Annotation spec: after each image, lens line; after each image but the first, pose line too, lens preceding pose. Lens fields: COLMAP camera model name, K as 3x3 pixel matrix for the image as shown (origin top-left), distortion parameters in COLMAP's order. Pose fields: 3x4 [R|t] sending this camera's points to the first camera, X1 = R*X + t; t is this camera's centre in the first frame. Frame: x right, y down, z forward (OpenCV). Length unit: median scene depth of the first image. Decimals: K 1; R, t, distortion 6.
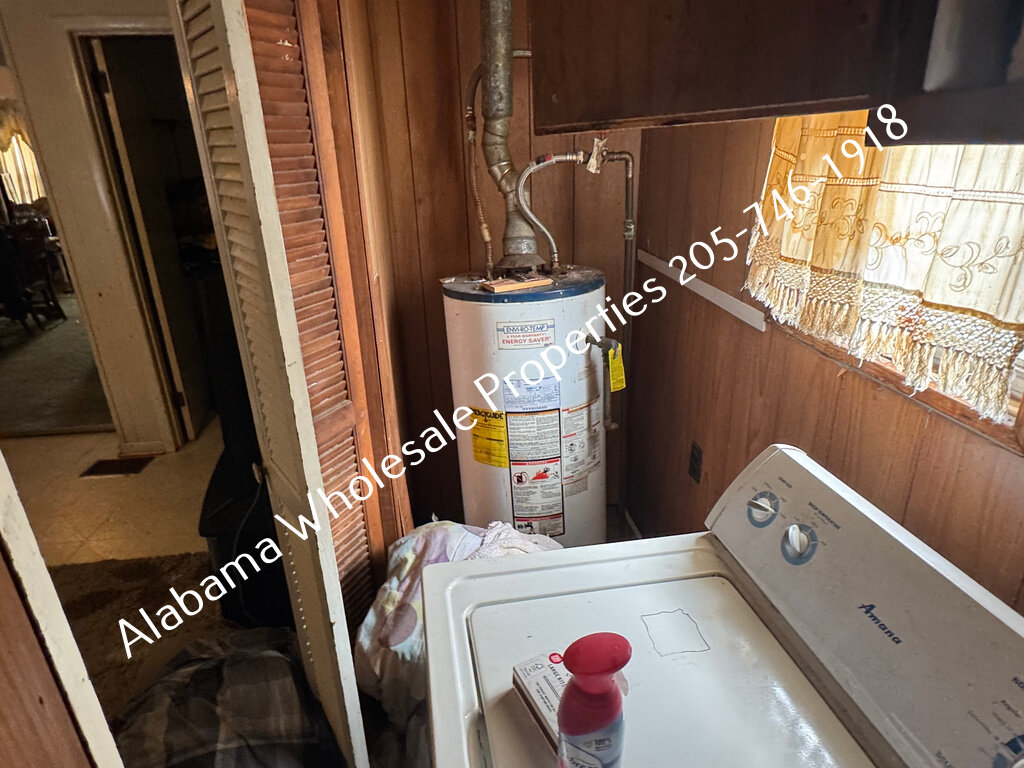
lens RADIAL K [[592.6, 0, 512.5], [0, 592.6, 383.2], [0, 0, 1]] dist [0.002080, -0.001487]
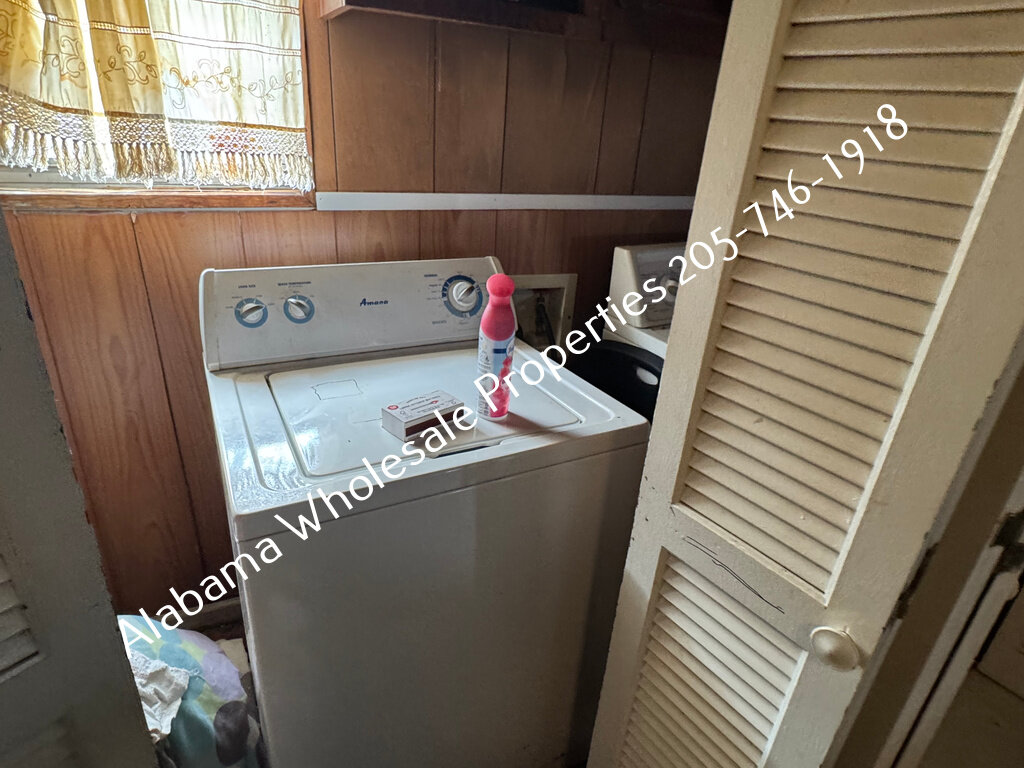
lens RADIAL K [[592.6, 0, 510.4], [0, 592.6, 384.8], [0, 0, 1]] dist [0.002080, -0.001487]
pose [[-0.317129, -0.385025, 0.866709, -0.955970], [0.295421, 0.828307, 0.476061, -0.101155], [-0.901197, 0.407017, -0.148936, 0.816921]]
